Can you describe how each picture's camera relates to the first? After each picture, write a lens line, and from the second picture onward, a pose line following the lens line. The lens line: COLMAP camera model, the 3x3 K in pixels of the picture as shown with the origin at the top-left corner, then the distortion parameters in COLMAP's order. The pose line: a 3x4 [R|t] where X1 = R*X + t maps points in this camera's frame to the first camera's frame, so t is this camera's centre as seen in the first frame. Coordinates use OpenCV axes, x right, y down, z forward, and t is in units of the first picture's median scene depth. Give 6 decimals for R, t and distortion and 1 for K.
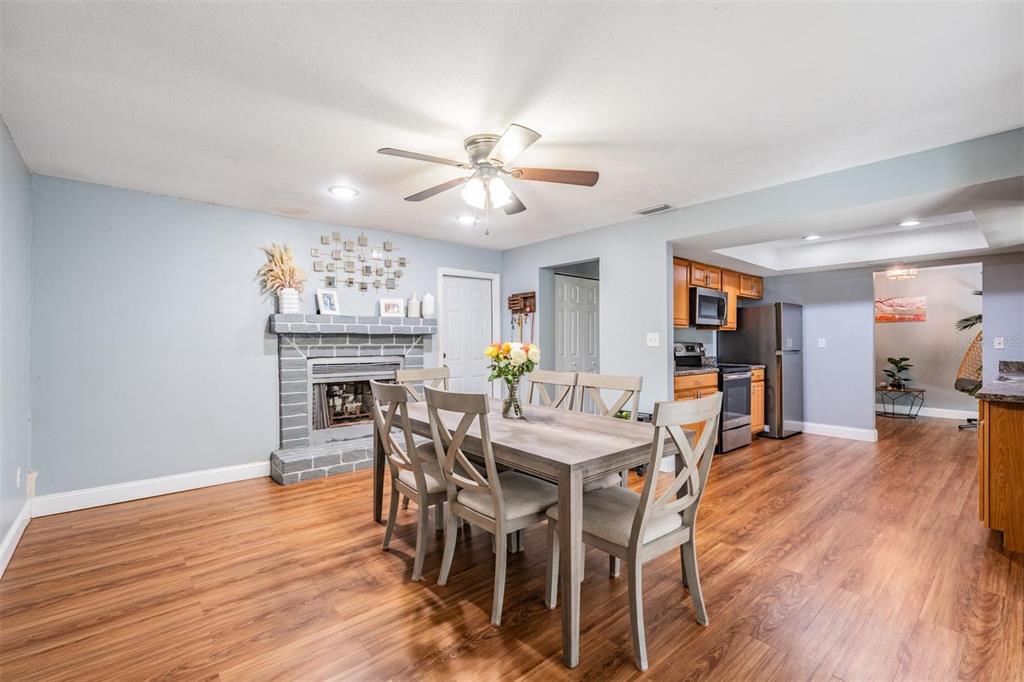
lens RADIAL K [[454.0, 0, 510.6], [0, 454.0, 340.0], [0, 0, 1]] dist [-0.000625, -0.000443]
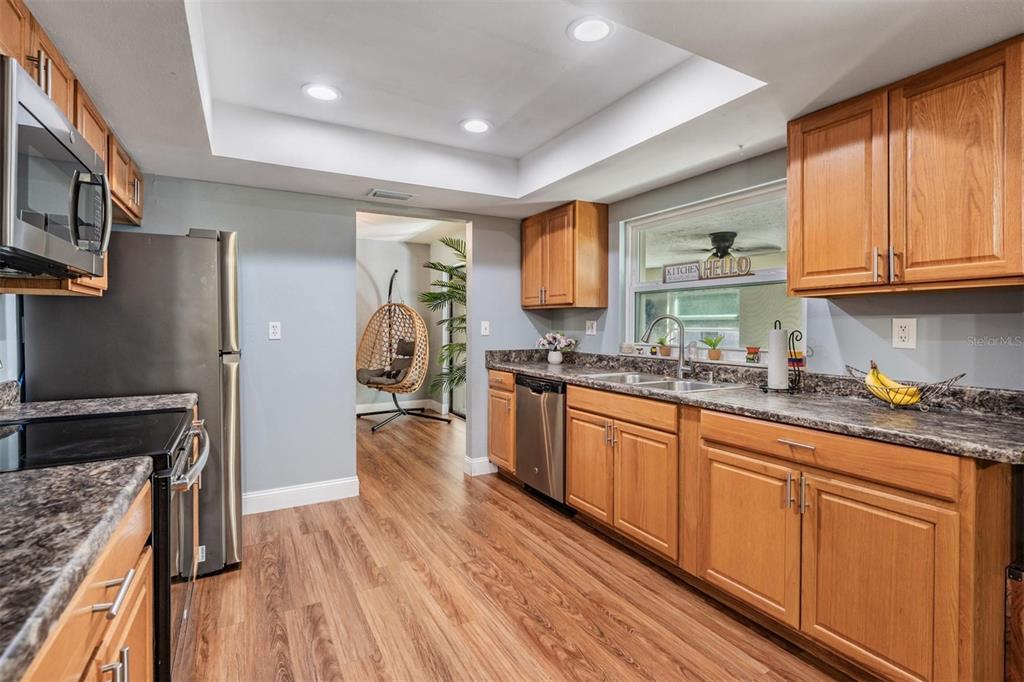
lens RADIAL K [[486.2, 0, 510.0], [0, 486.2, 331.9], [0, 0, 1]] dist [0.000316, 0.000055]
pose [[0.212249, -0.021377, 0.976982, 0.371647], [-0.002449, 0.999746, 0.022408, -0.008485], [-0.977212, -0.007149, 0.212143, 1.142273]]
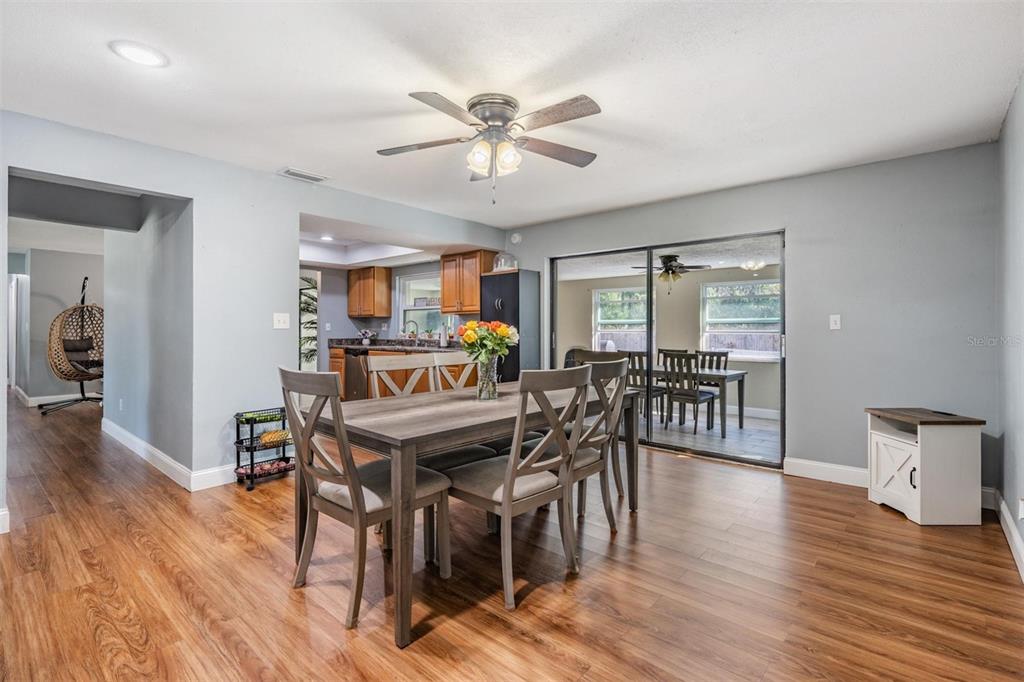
lens RADIAL K [[475.2, 0, 508.8], [0, 475.2, 332.4], [0, 0, 1]] dist [-0.001146, 0.000023]
pose [[-0.129368, -0.008010, 0.991564, -0.826610], [-0.004364, 0.999962, 0.007509, 0.015318], [-0.991587, -0.003356, -0.129398, 0.896371]]
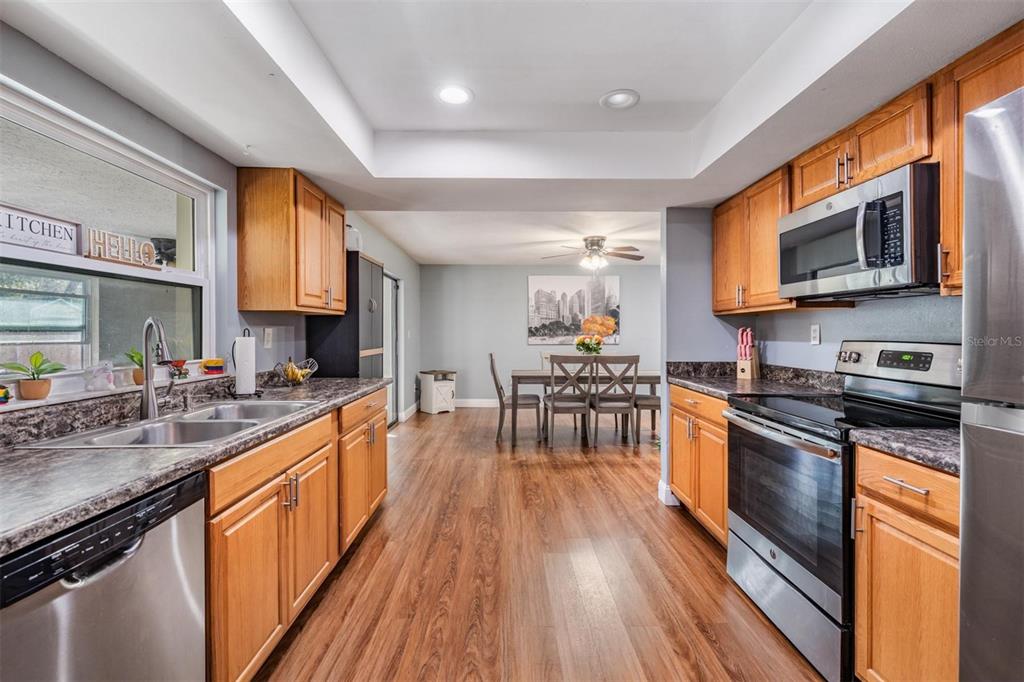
lens RADIAL K [[454.0, 0, 509.5], [0, 454.0, 334.4], [0, 0, 1]] dist [-0.000625, -0.000443]
pose [[-0.650427, 0.000999, -0.759568, 1.451856], [0.000945, 0.999999, 0.000506, -0.000645], [0.759568, -0.000389, -0.650427, 1.687744]]
